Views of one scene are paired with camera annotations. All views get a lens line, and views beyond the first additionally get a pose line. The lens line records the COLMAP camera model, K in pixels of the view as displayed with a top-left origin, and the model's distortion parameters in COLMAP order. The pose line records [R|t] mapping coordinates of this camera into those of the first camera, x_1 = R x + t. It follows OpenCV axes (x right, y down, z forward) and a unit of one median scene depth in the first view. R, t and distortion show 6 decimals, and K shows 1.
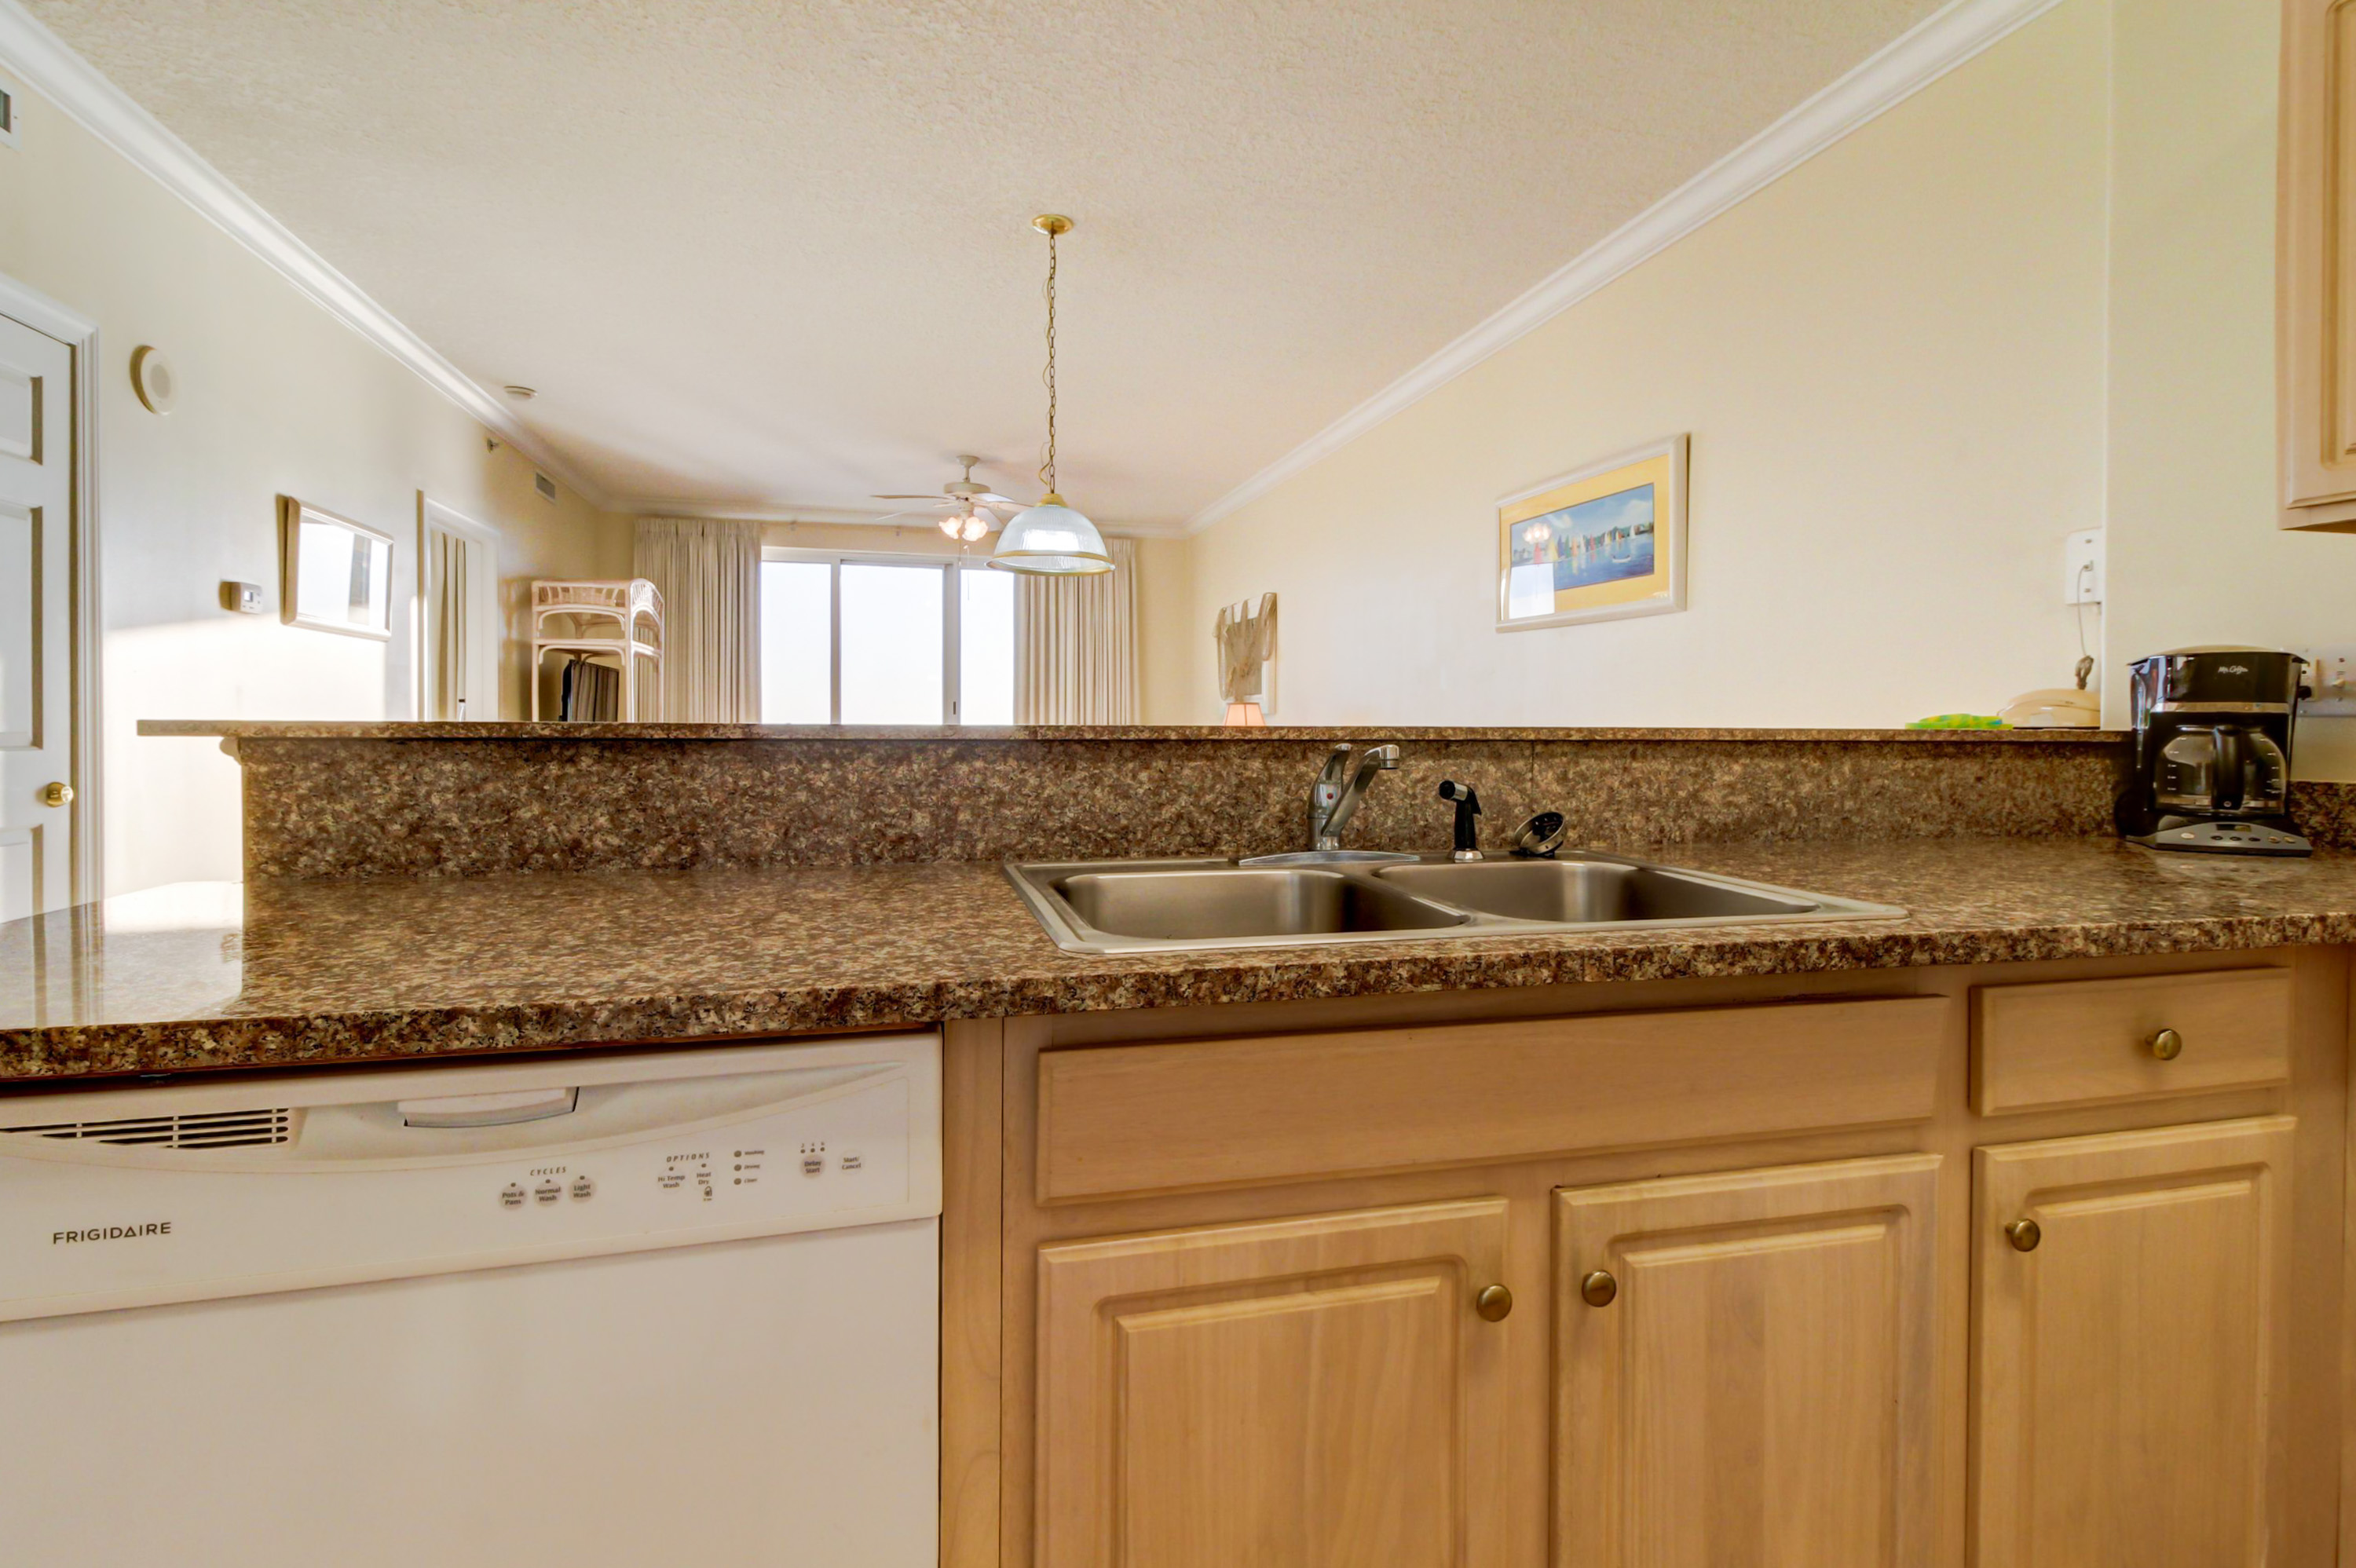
lens RADIAL K [[1187.9, 0, 1190.1], [0, 1187.9, 725.7], [0, 0, 1]] dist [0.027725, -0.000373]
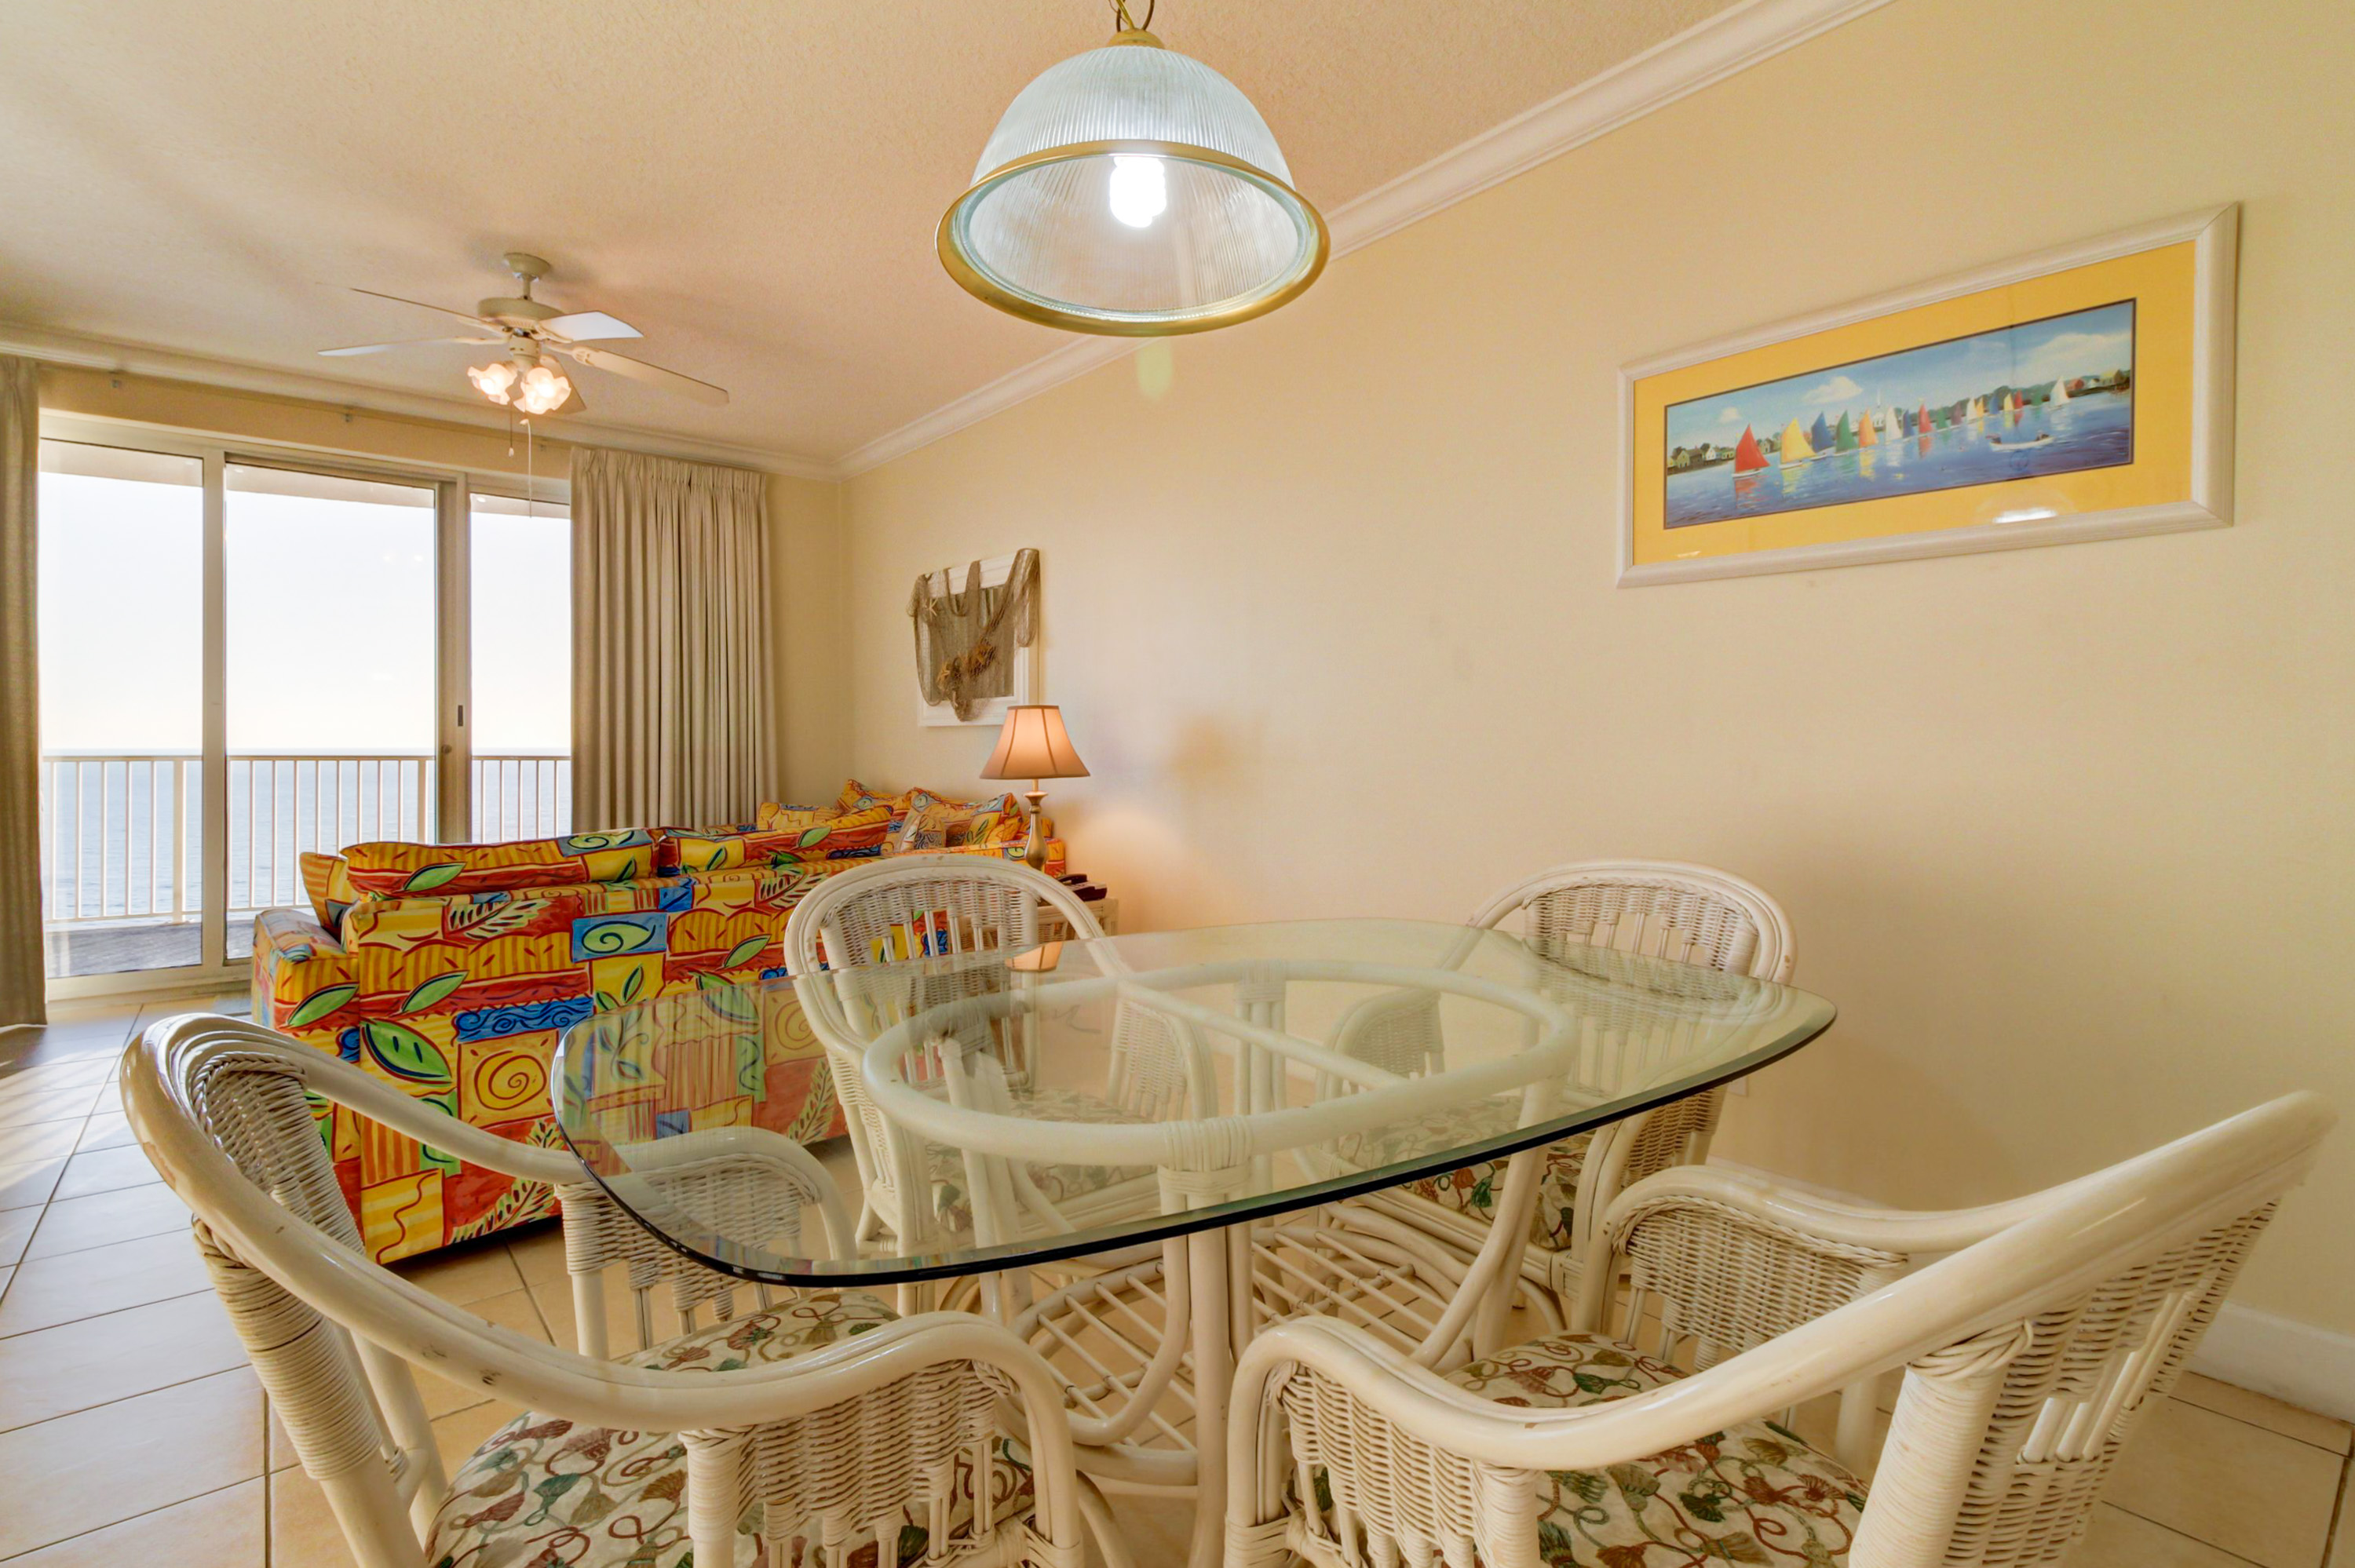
lens RADIAL K [[1119.7, 0, 1187.7], [0, 1119.7, 724.9], [0, 0, 1]] dist [-0.000058, -0.000468]
pose [[0.905084, 0.001453, 0.425231, -0.129771], [0.005815, 0.999858, -0.015794, 0.000313], [-0.425193, 0.016767, 0.904947, 0.400170]]
